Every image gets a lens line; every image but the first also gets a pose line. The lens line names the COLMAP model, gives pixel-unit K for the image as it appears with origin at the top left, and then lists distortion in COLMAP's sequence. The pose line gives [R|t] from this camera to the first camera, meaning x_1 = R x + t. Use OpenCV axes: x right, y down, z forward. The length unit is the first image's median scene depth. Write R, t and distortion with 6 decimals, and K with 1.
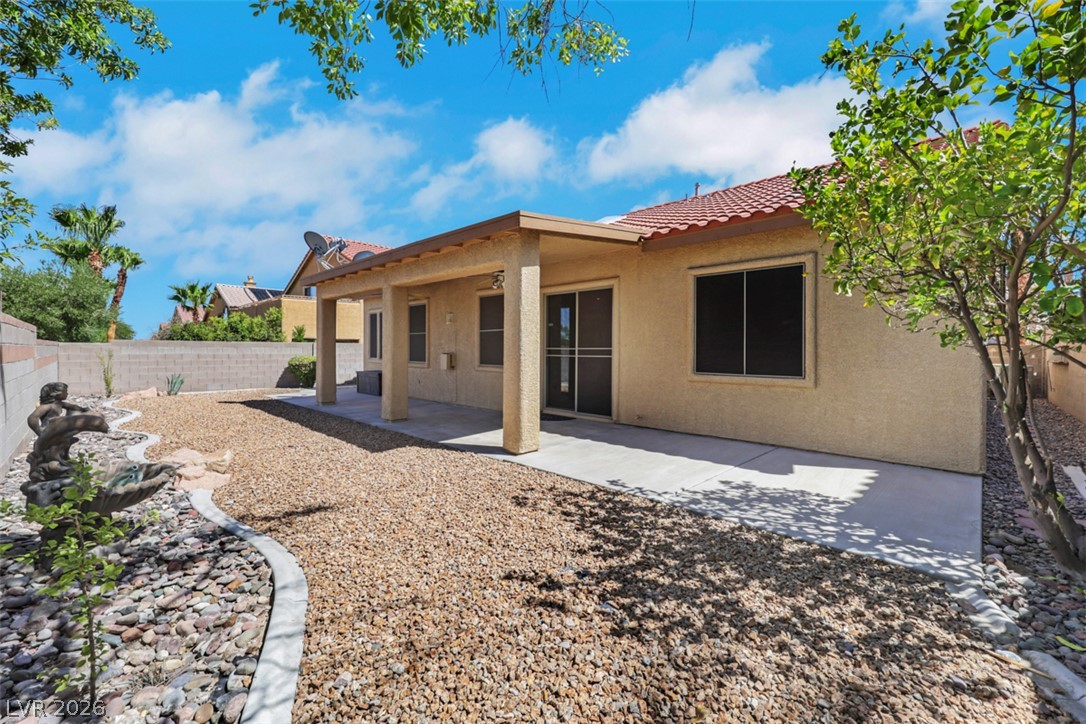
lens RADIAL K [[452.8, 0, 545.4], [0, 452.8, 360.3], [0, 0, 1]] dist [-0.000352, 0.000445]
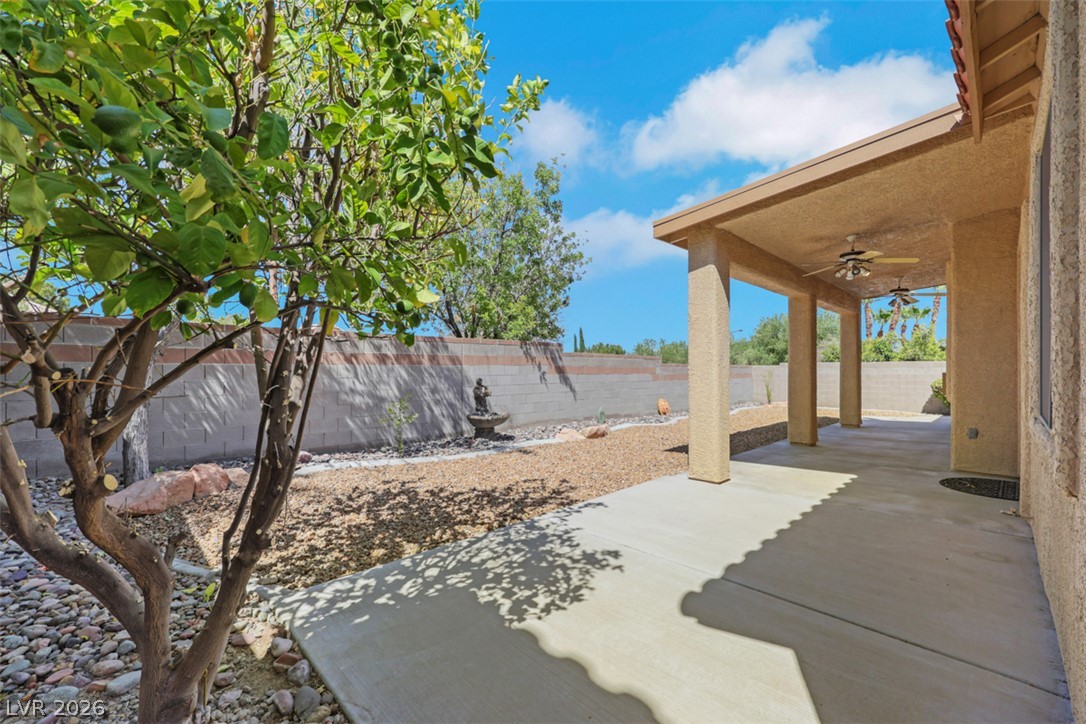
lens RADIAL K [[452.8, 0, 545.4], [0, 452.8, 360.3], [0, 0, 1]] dist [-0.000352, 0.000445]
pose [[-0.039852, -0.028288, -0.998805, 1.388965], [-0.024184, 0.999334, -0.027338, 0.001125], [0.998913, 0.023065, -0.040510, 1.173022]]
